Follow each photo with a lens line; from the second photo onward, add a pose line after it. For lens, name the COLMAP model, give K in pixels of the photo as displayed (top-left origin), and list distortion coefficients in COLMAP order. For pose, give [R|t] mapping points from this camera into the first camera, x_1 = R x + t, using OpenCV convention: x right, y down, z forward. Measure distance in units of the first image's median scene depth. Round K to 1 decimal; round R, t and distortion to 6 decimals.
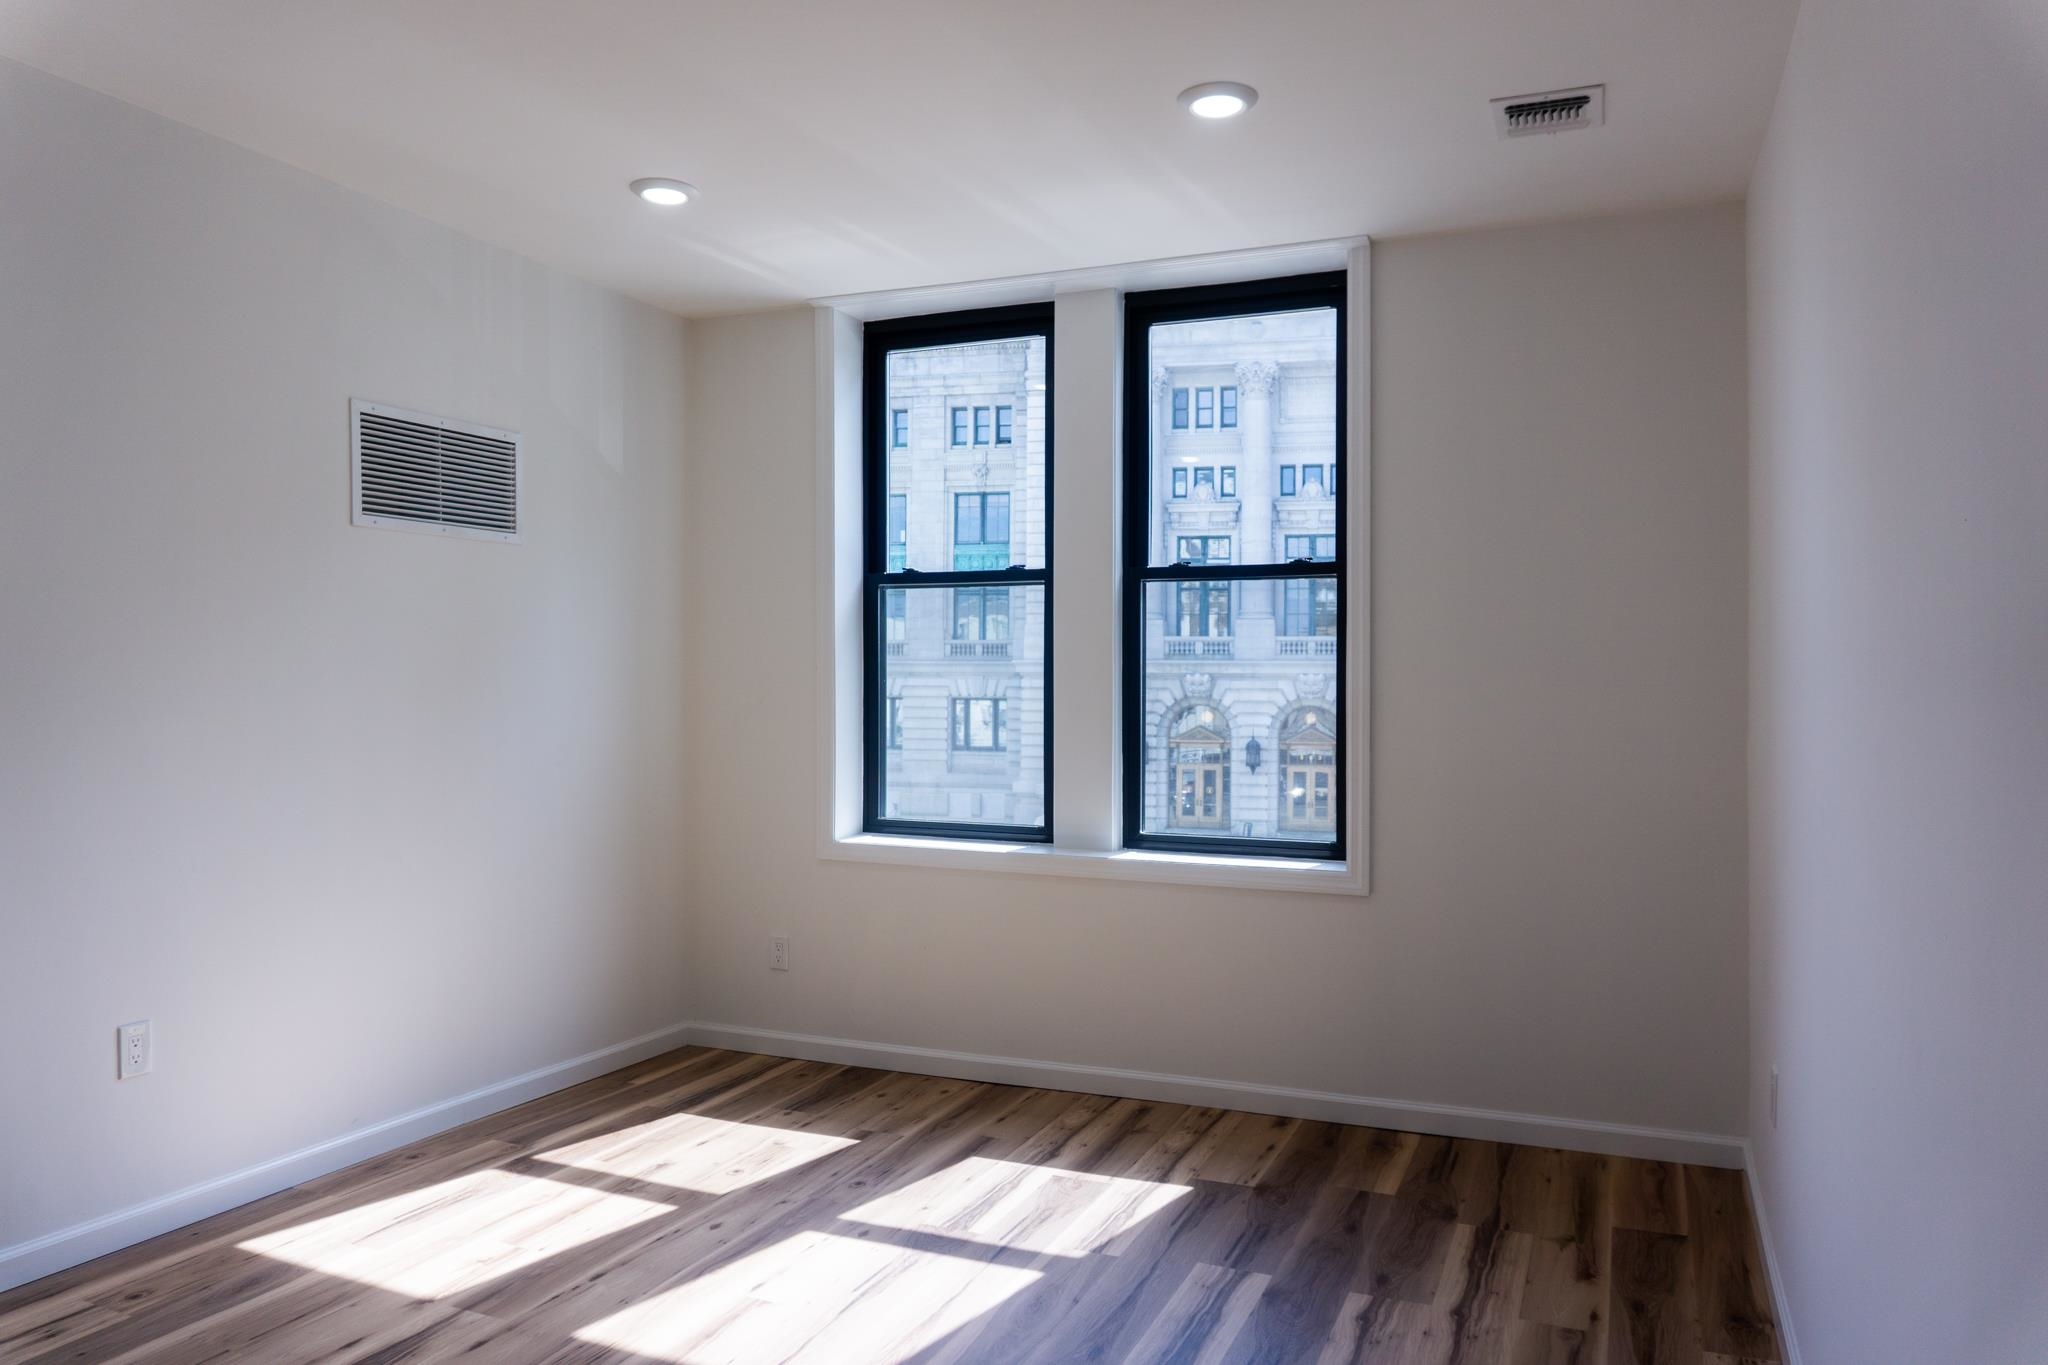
lens RADIAL K [[1403.4, 0, 1009.2], [0, 1403.4, 679.3], [0, 0, 1]] dist [-0.035656, 0.003683]
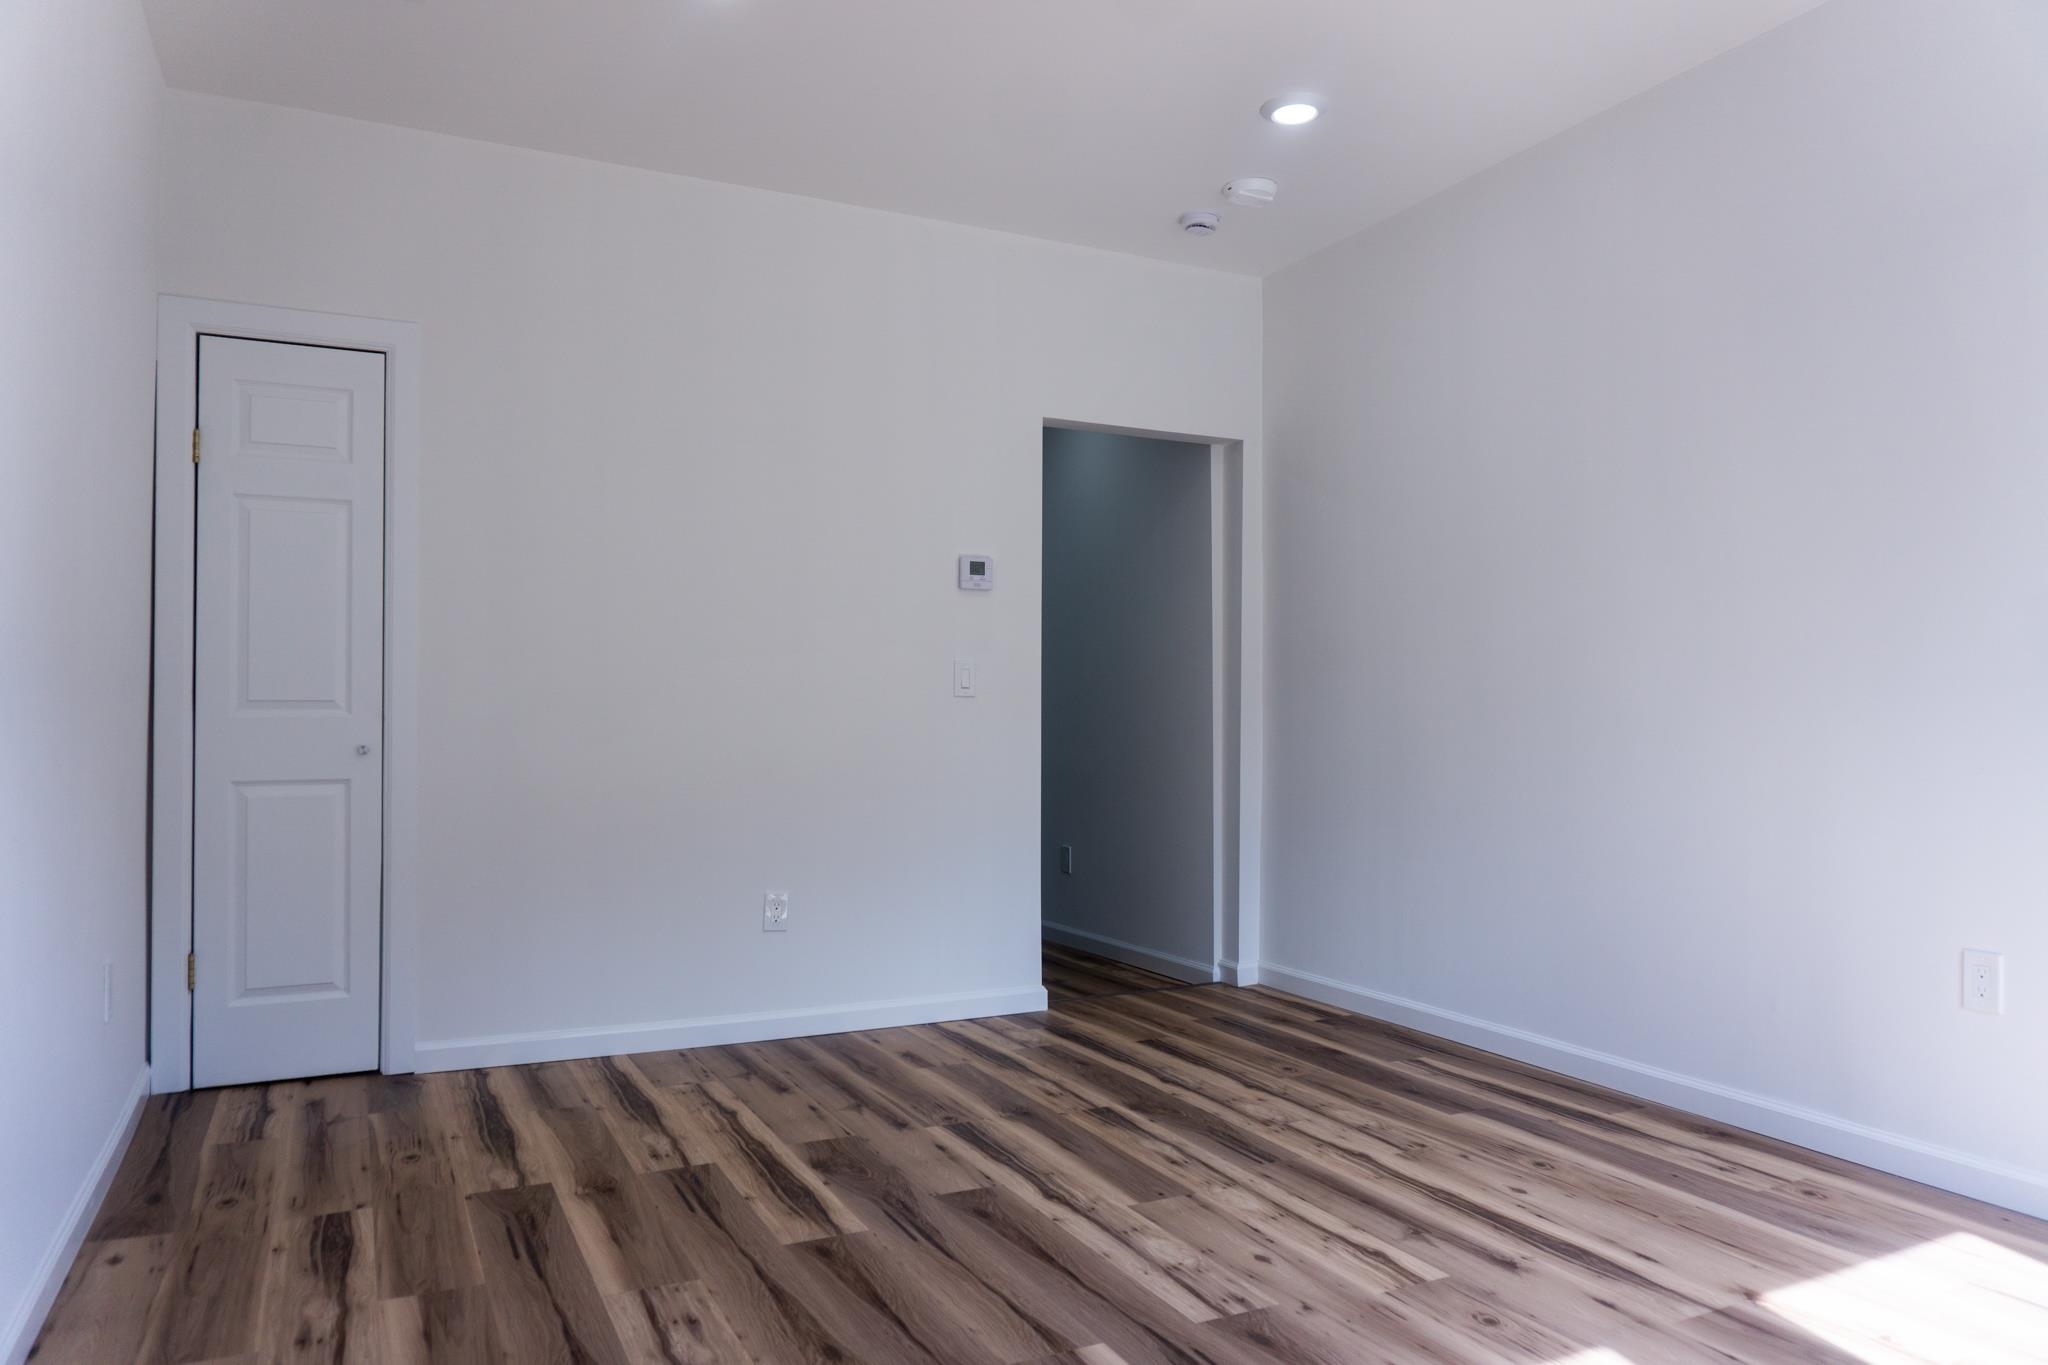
lens RADIAL K [[1403.4, 0, 1009.2], [0, 1403.4, 679.3], [0, 0, 1]] dist [-0.035656, 0.003683]
pose [[-0.649184, -0.022520, -0.760298, 0.375214], [-0.005707, 0.999678, -0.024737, 0.086334], [0.760610, -0.011720, -0.649104, 0.933177]]
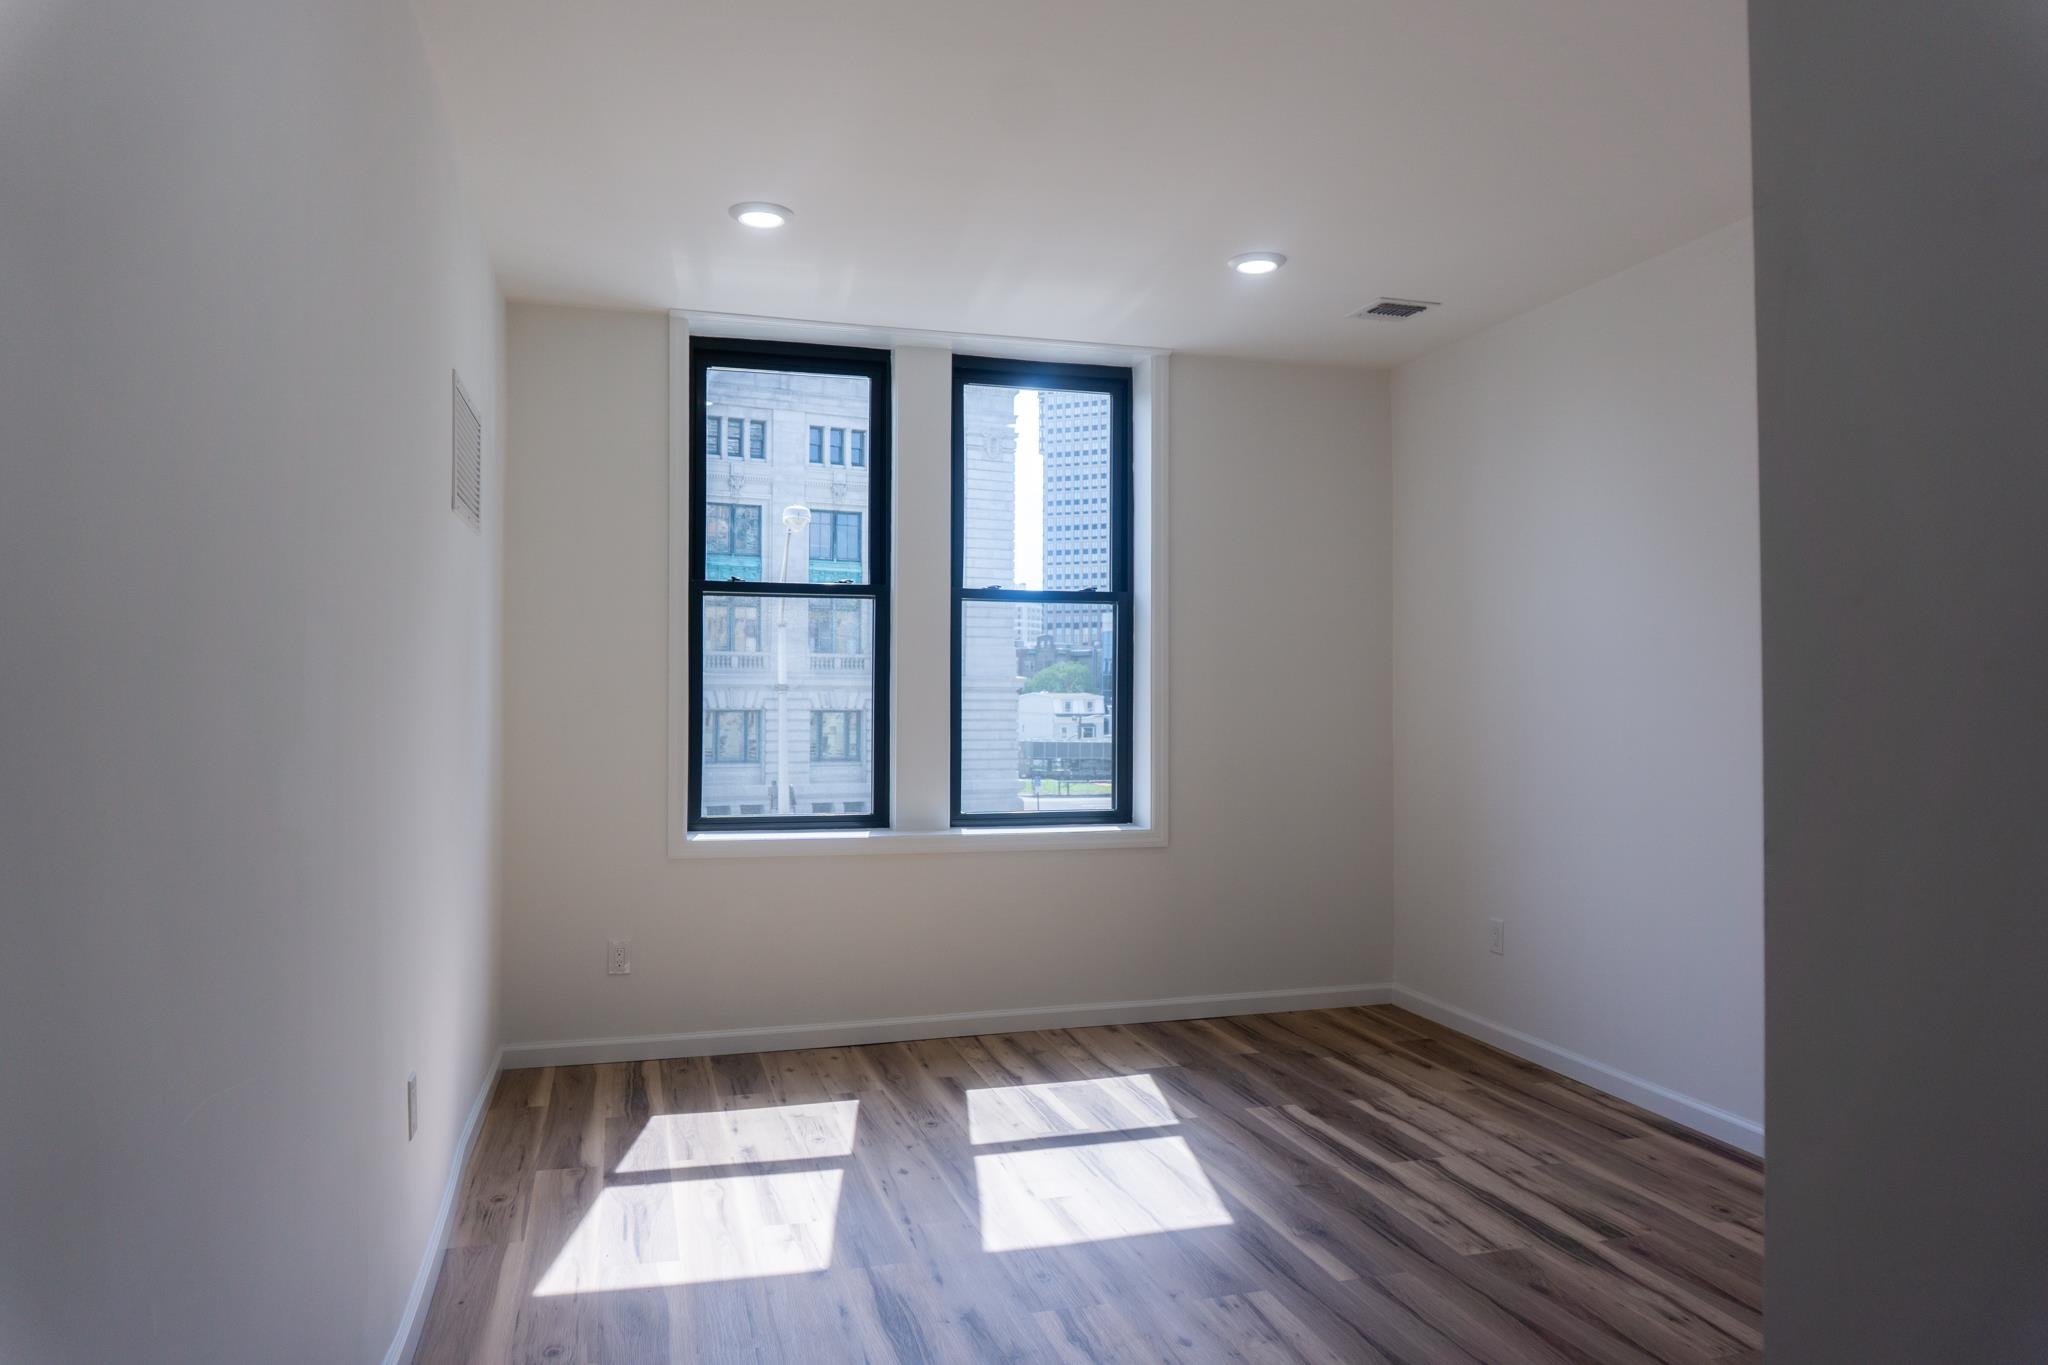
lens RADIAL K [[1403.4, 0, 1009.2], [0, 1403.4, 679.3], [0, 0, 1]] dist [-0.035656, 0.003683]
pose [[0.769660, 0.006240, 0.638424, -0.765686], [0.001292, 0.999935, -0.011331, 0.012413], [-0.638453, 0.009546, 0.769601, 0.078083]]
